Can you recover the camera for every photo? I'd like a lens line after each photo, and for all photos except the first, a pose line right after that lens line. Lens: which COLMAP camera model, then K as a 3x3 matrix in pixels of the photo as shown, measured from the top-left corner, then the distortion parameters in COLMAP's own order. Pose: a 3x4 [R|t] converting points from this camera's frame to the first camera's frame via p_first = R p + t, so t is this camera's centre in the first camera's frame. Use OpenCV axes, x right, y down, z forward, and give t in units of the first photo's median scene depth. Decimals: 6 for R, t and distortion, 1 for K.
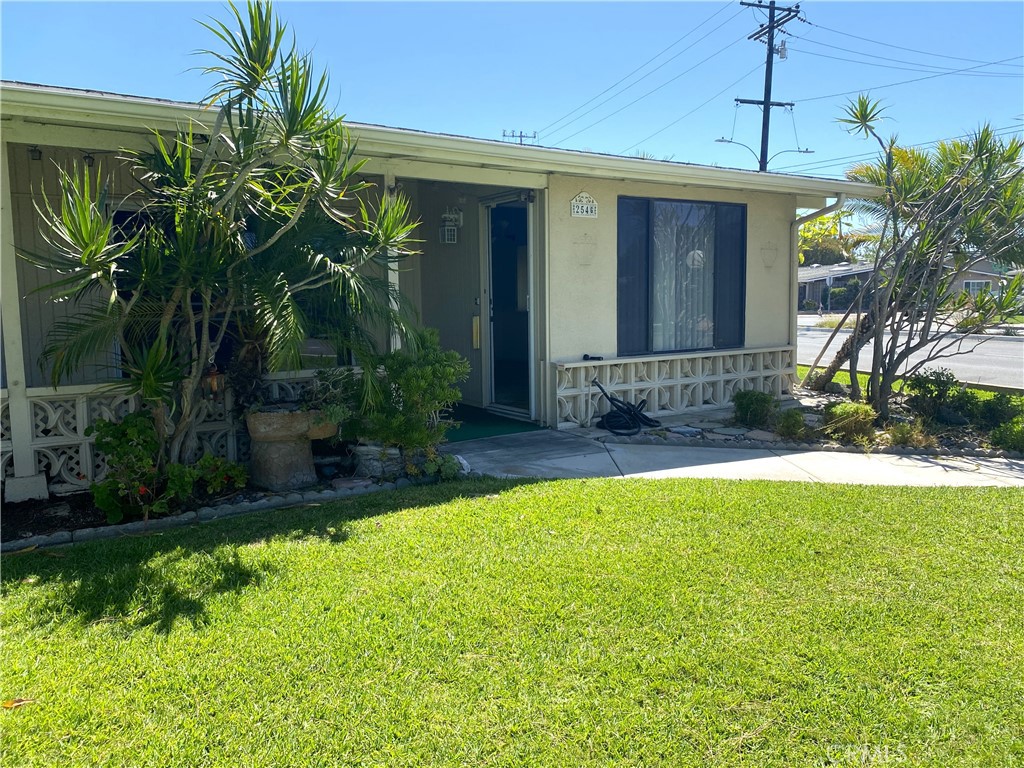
lens RADIAL K [[777.8, 0, 516.0], [0, 777.8, 372.9], [0, 0, 1]] dist [0.020407, -0.032758]
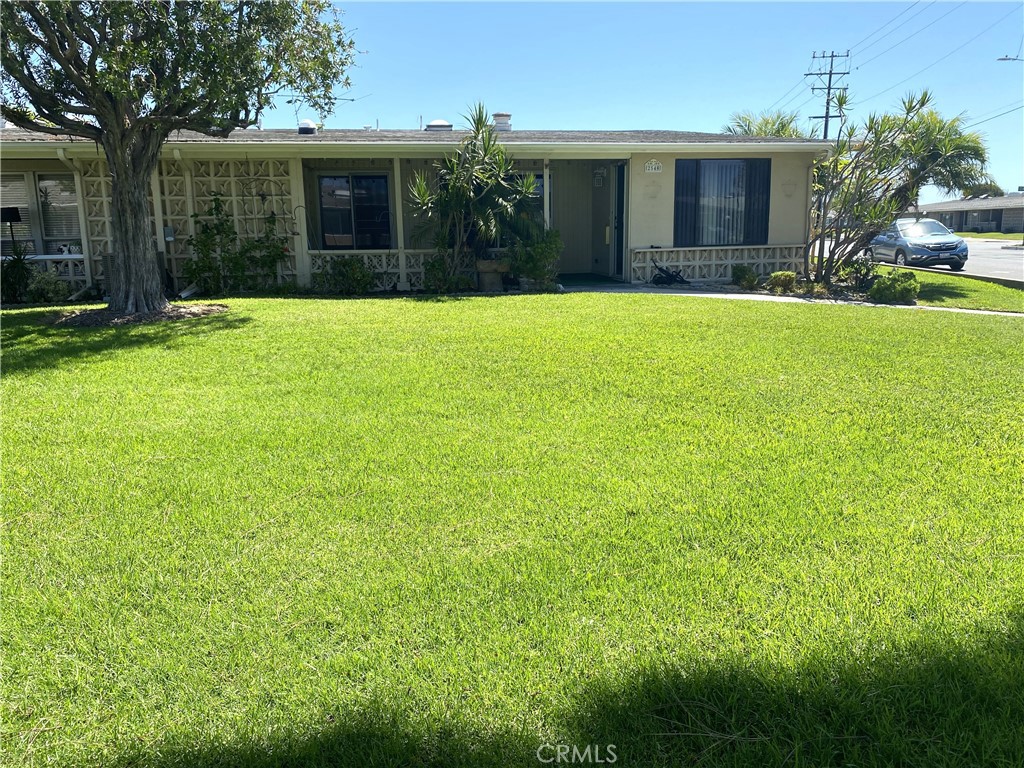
lens RADIAL K [[777.8, 0, 512.9], [0, 777.8, 388.7], [0, 0, 1]] dist [0.020407, -0.032758]
pose [[0.910401, 0.080014, -0.405917, 0.635483], [-0.034290, 0.992338, 0.118703, 0.121019], [0.412304, -0.094148, 0.906168, -0.999454]]
